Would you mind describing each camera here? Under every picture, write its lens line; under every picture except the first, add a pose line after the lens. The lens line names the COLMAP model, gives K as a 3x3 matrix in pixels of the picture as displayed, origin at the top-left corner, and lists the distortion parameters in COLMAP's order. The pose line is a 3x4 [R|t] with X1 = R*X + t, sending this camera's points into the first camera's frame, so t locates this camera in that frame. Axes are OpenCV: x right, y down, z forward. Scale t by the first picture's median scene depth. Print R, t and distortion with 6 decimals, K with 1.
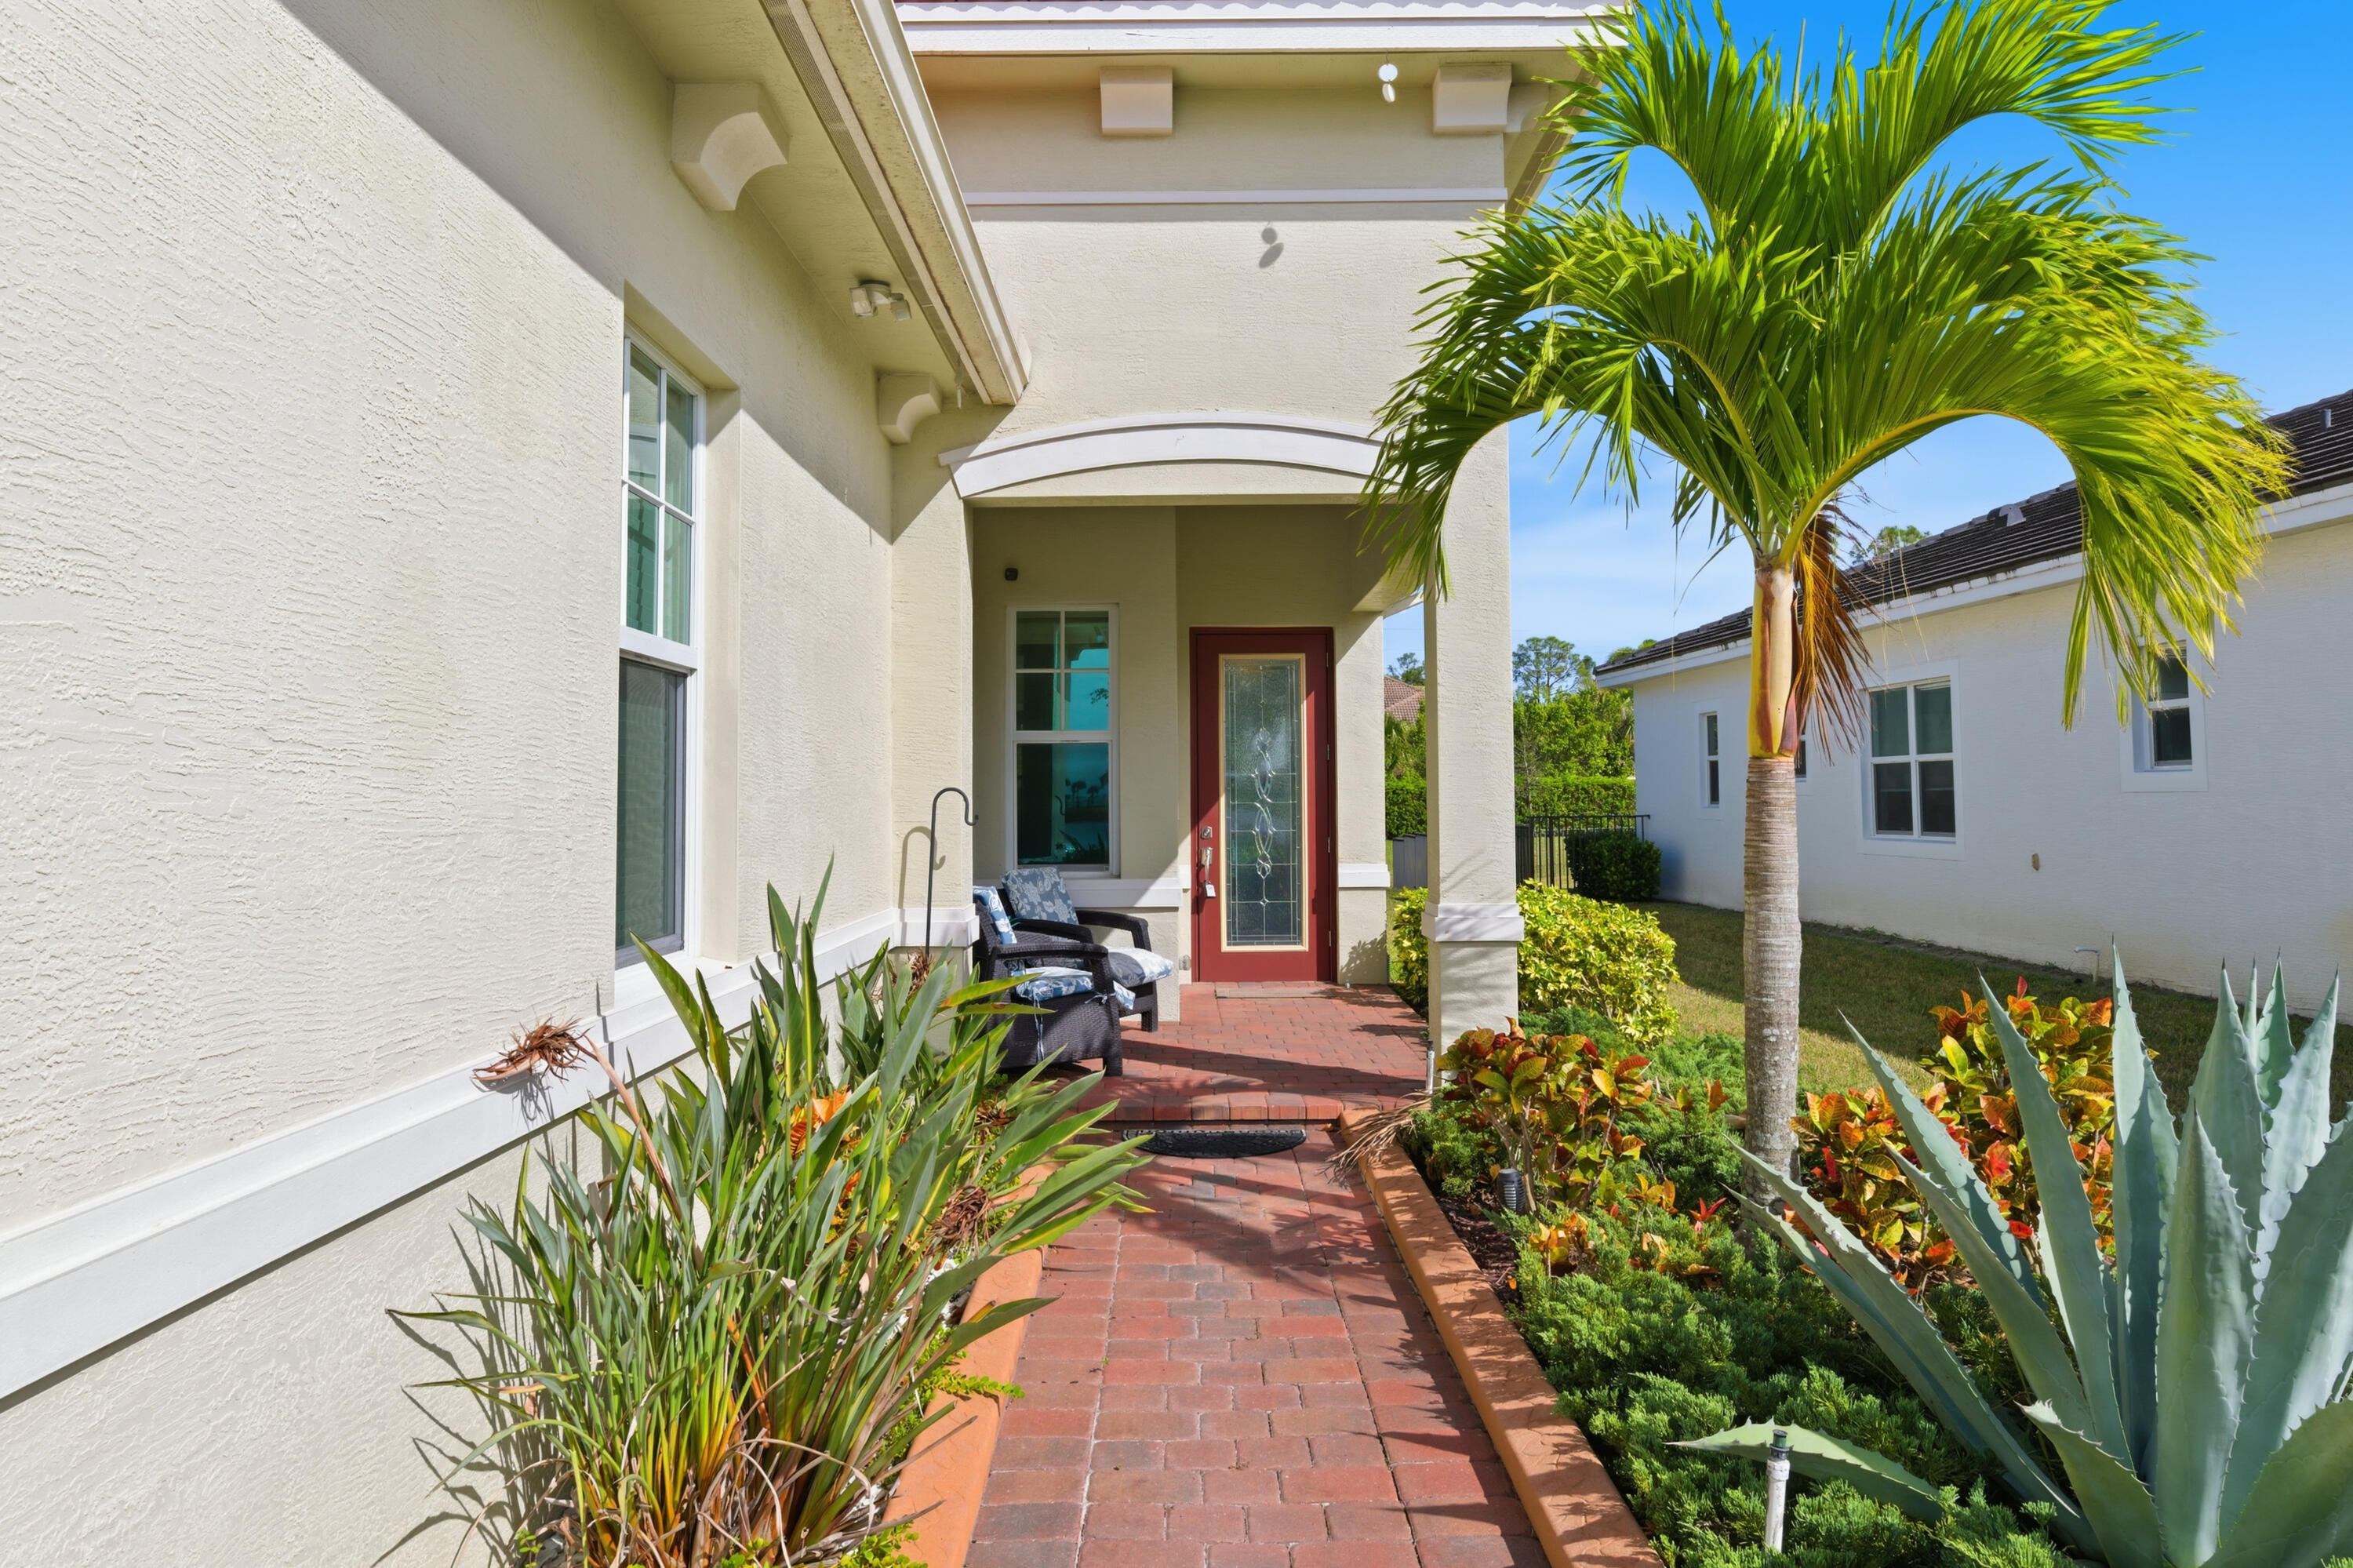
lens RADIAL K [[1576.8, 0, 1177.9], [0, 1576.8, 681.7], [0, 0, 1]] dist [0.000406, 0.003107]
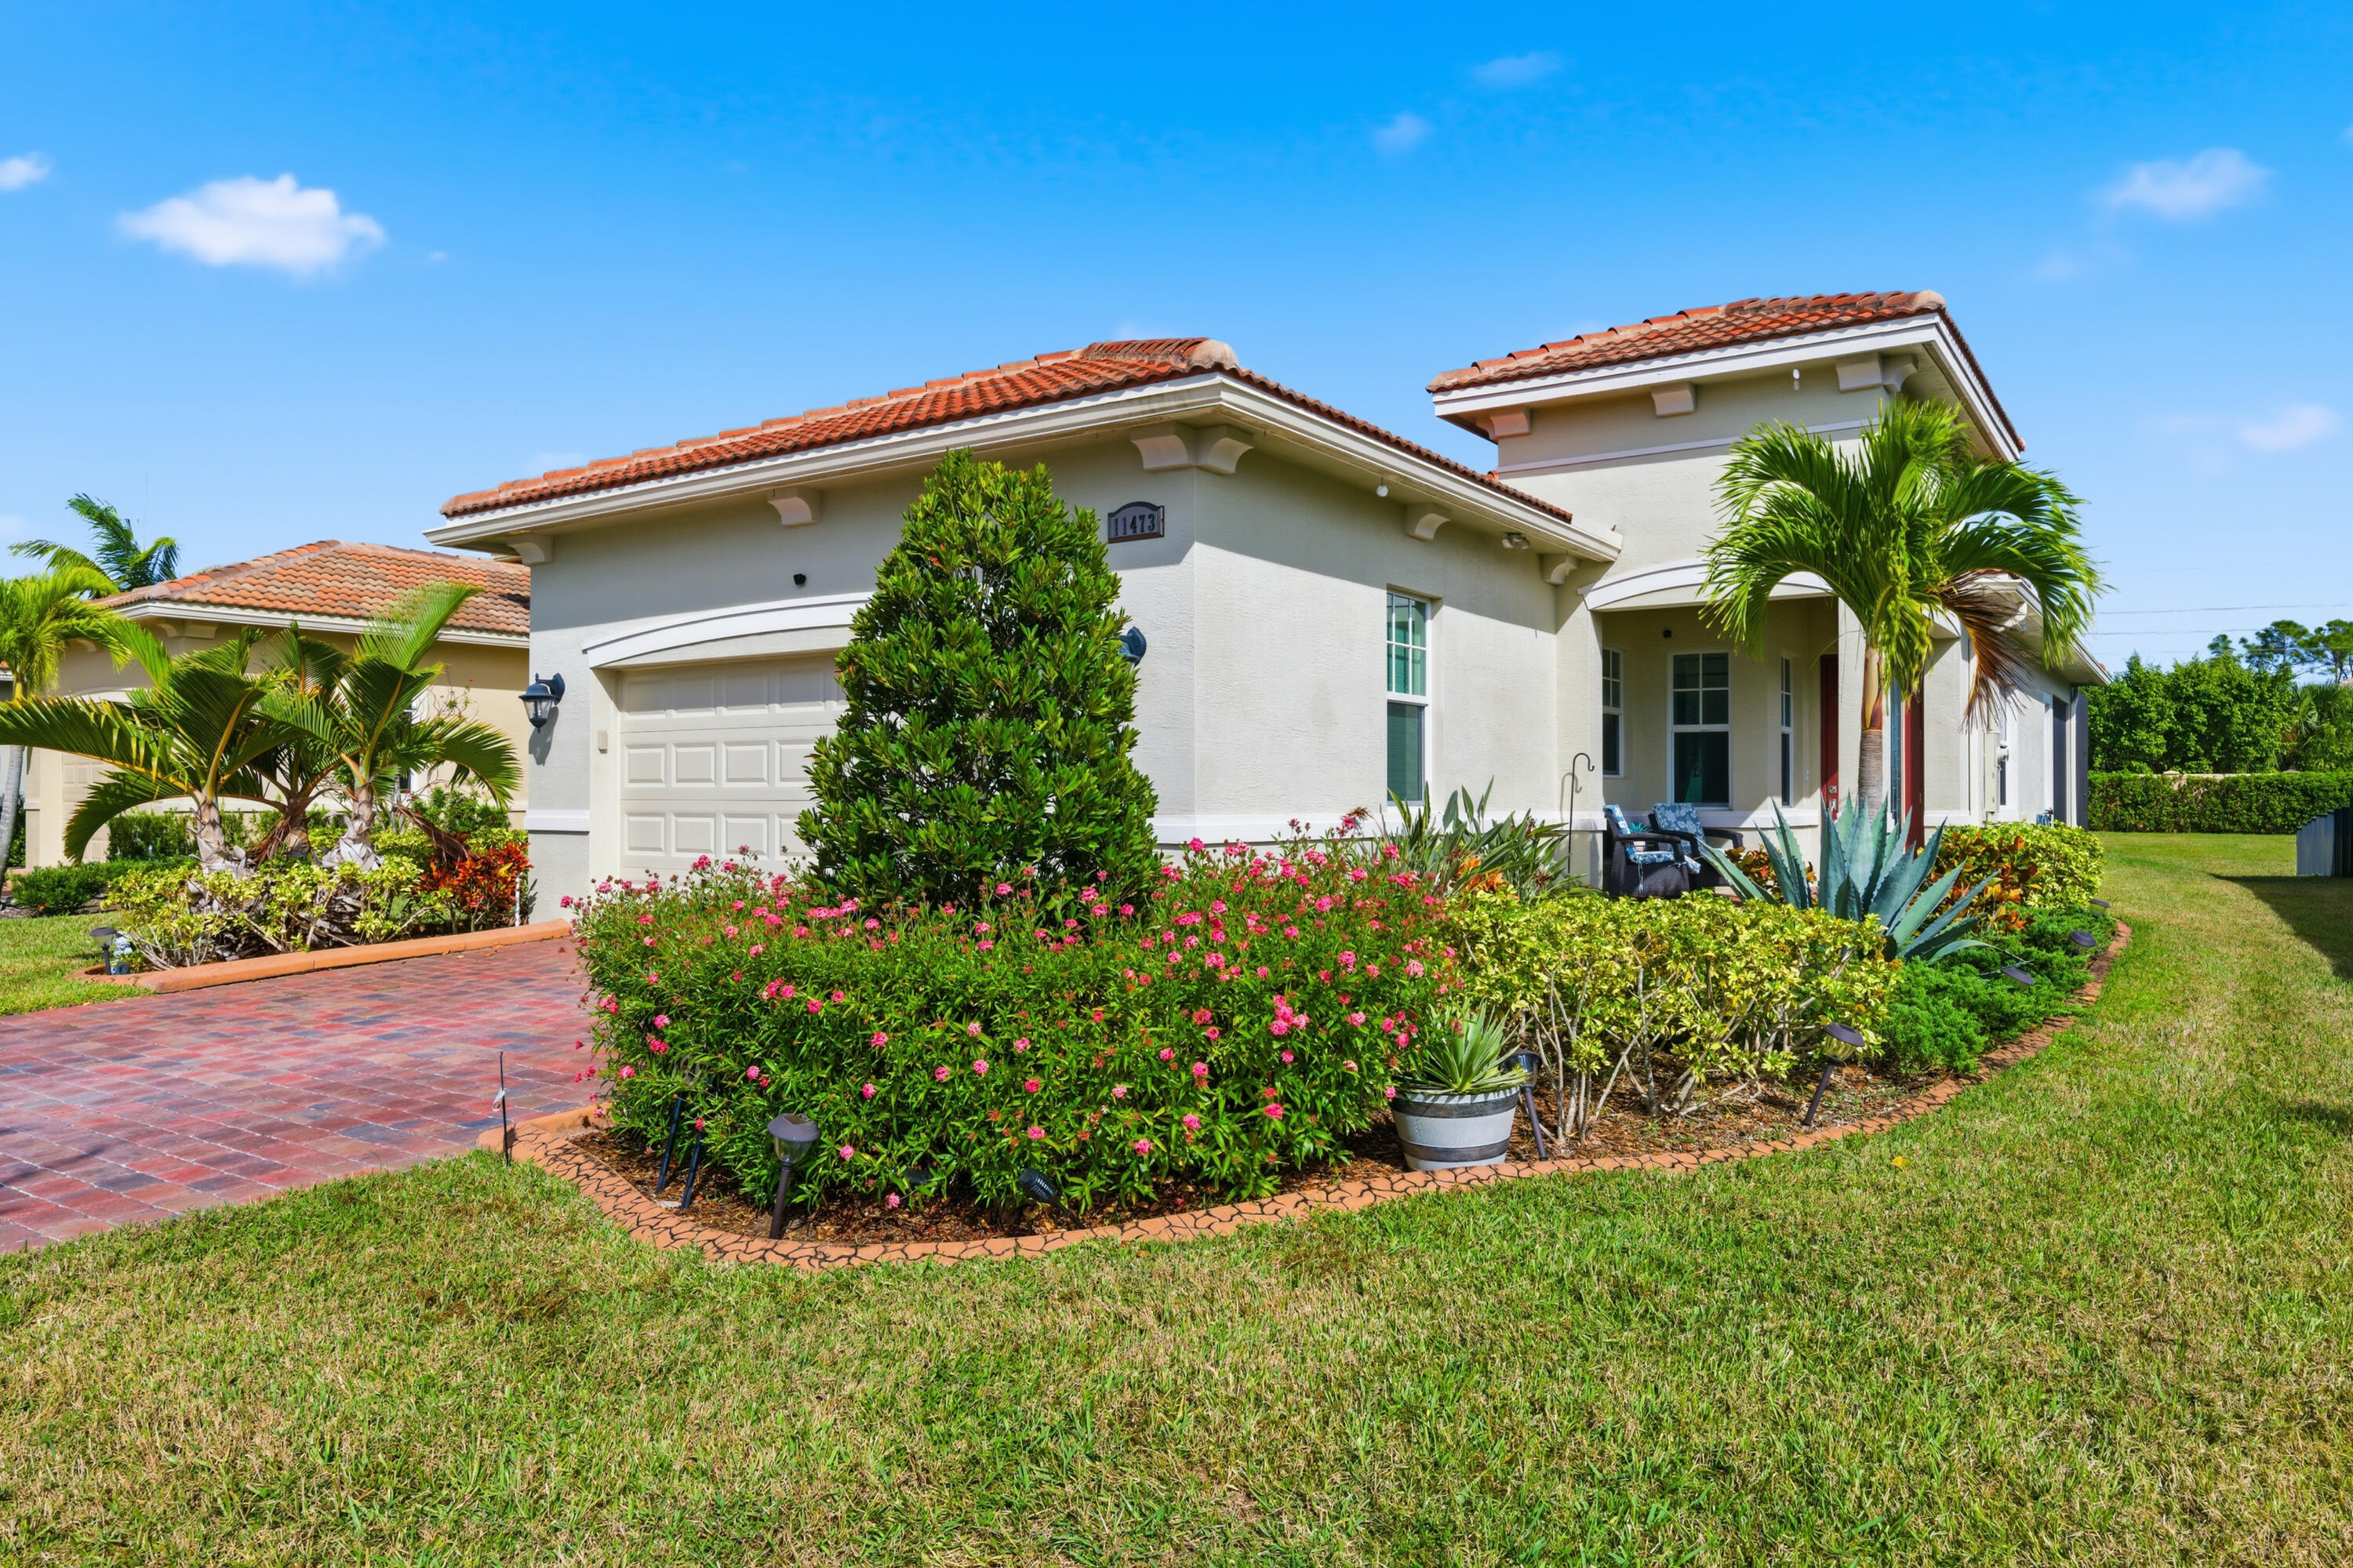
lens RADIAL K [[1492.5, 0, 1181.1], [0, 1492.5, 797.6], [0, 0, 1]] dist [0.000969, 0.001621]
pose [[0.822188, 0.009831, -0.569131, 0.504120], [0.033048, 0.997340, 0.064971, -0.017747], [0.568256, -0.072227, 0.819676, -0.846892]]
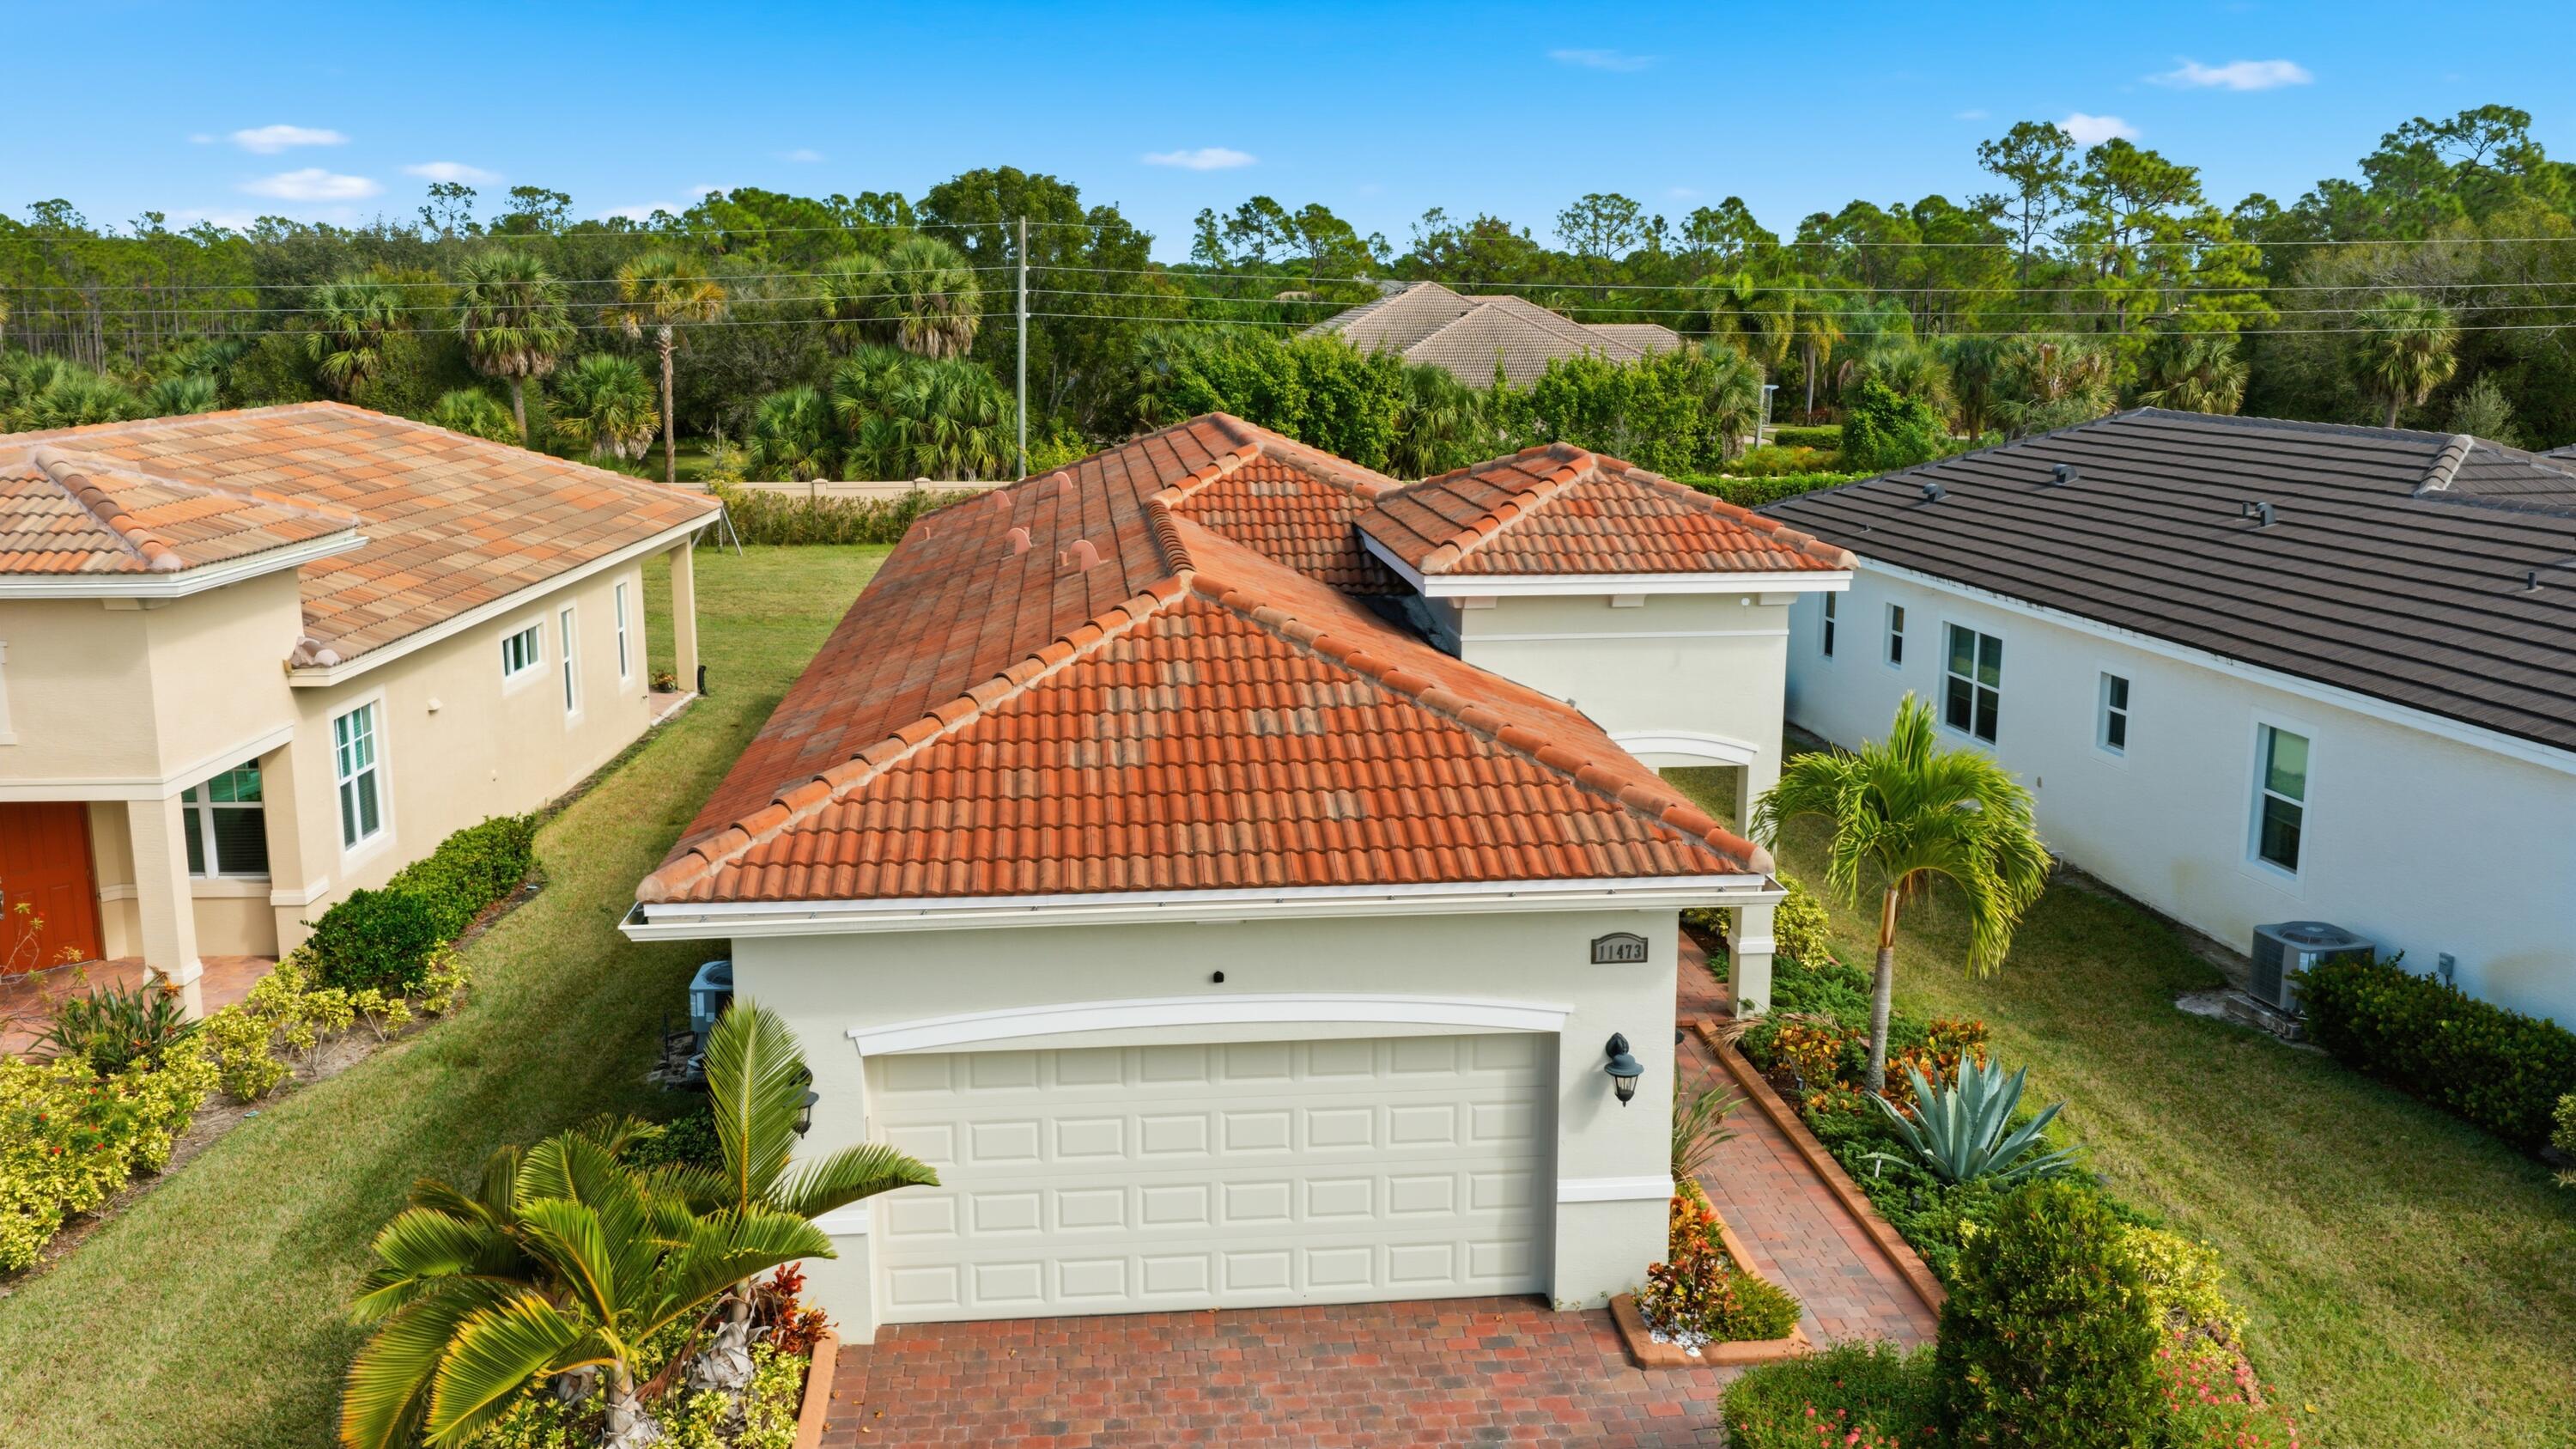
lens RADIAL K [[2100.6, 0, 1288.0], [0, 2100.6, 724.5], [0, 0, 1]] dist [-0.008147, -0.011626]
pose [[0.995137, -0.012433, 0.097710, -0.769636], [-0.013703, 0.964879, 0.262336, -0.930619], [-0.097540, -0.262399, 0.960017, -1.760386]]
